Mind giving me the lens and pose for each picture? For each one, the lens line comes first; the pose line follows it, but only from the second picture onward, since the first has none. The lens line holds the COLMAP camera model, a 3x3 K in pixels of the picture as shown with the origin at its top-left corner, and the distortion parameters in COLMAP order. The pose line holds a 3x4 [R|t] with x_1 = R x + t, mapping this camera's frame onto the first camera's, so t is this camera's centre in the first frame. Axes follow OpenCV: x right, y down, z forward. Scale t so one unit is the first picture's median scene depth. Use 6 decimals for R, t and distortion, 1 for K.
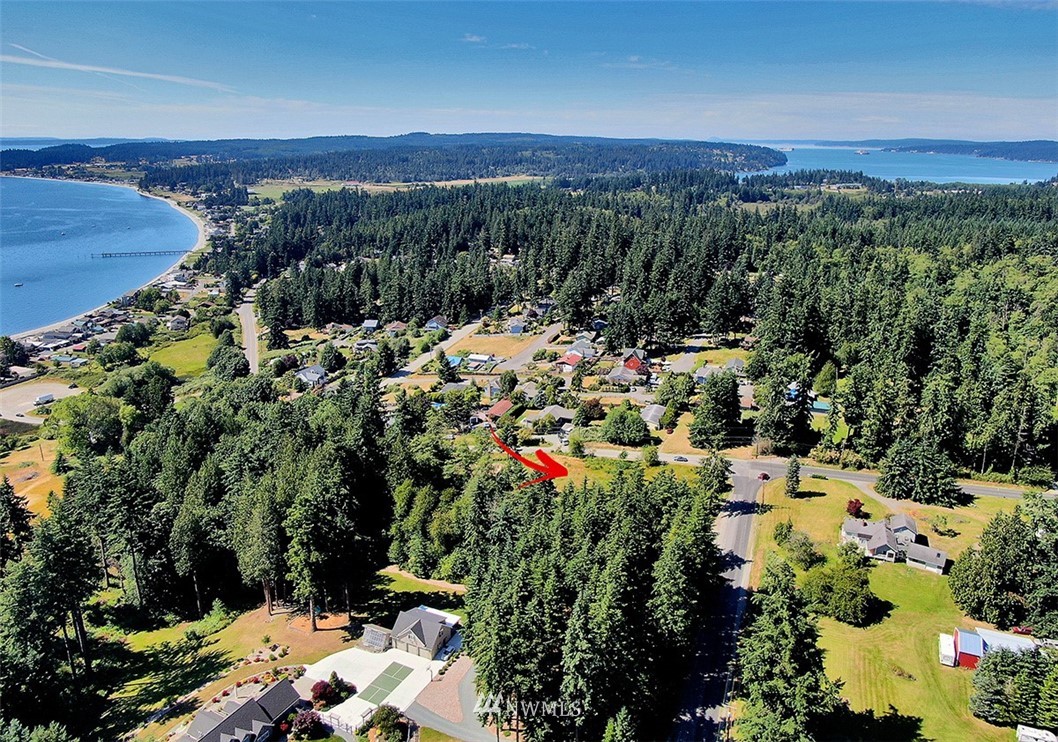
lens RADIAL K [[793.2, 0, 529.7], [0, 793.2, 345.3], [0, 0, 1]] dist [-0.014590, 0.001309]
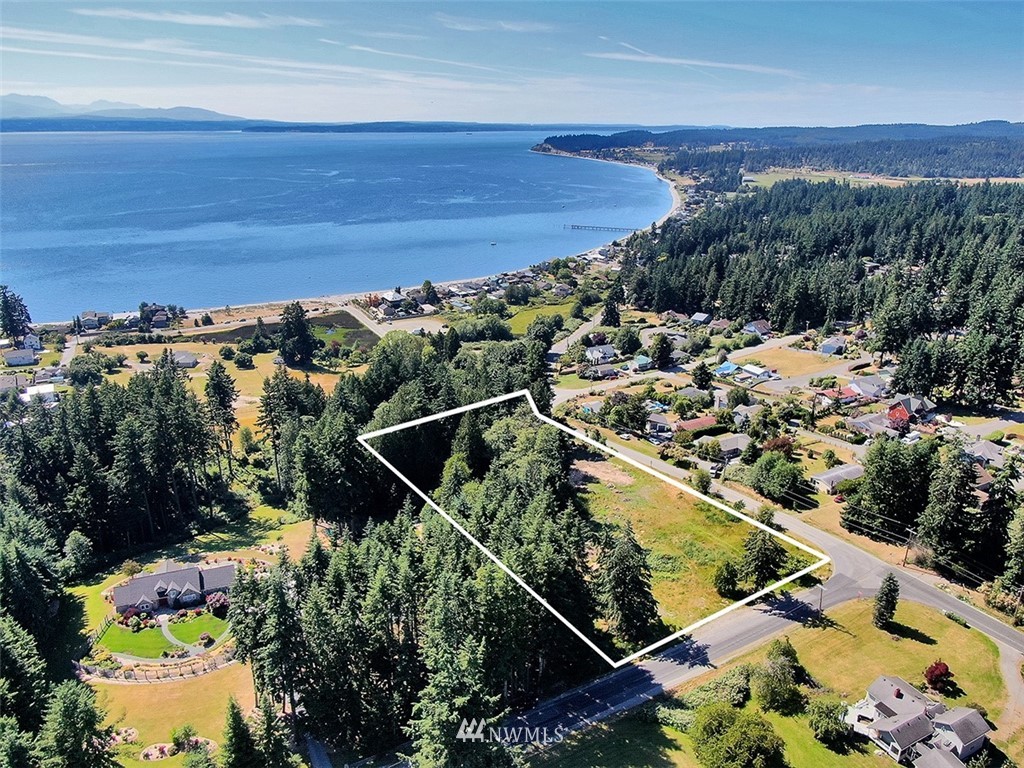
lens RADIAL K [[766.1, 0, 512.0], [0, 766.1, 384.0], [0, 0, 1]] dist [-0.009523, -0.007110]
pose [[0.740550, 0.215069, -0.636656, 0.250424], [-0.170526, 0.976535, 0.131531, -0.031492], [0.650006, 0.011162, 0.759848, 0.128130]]
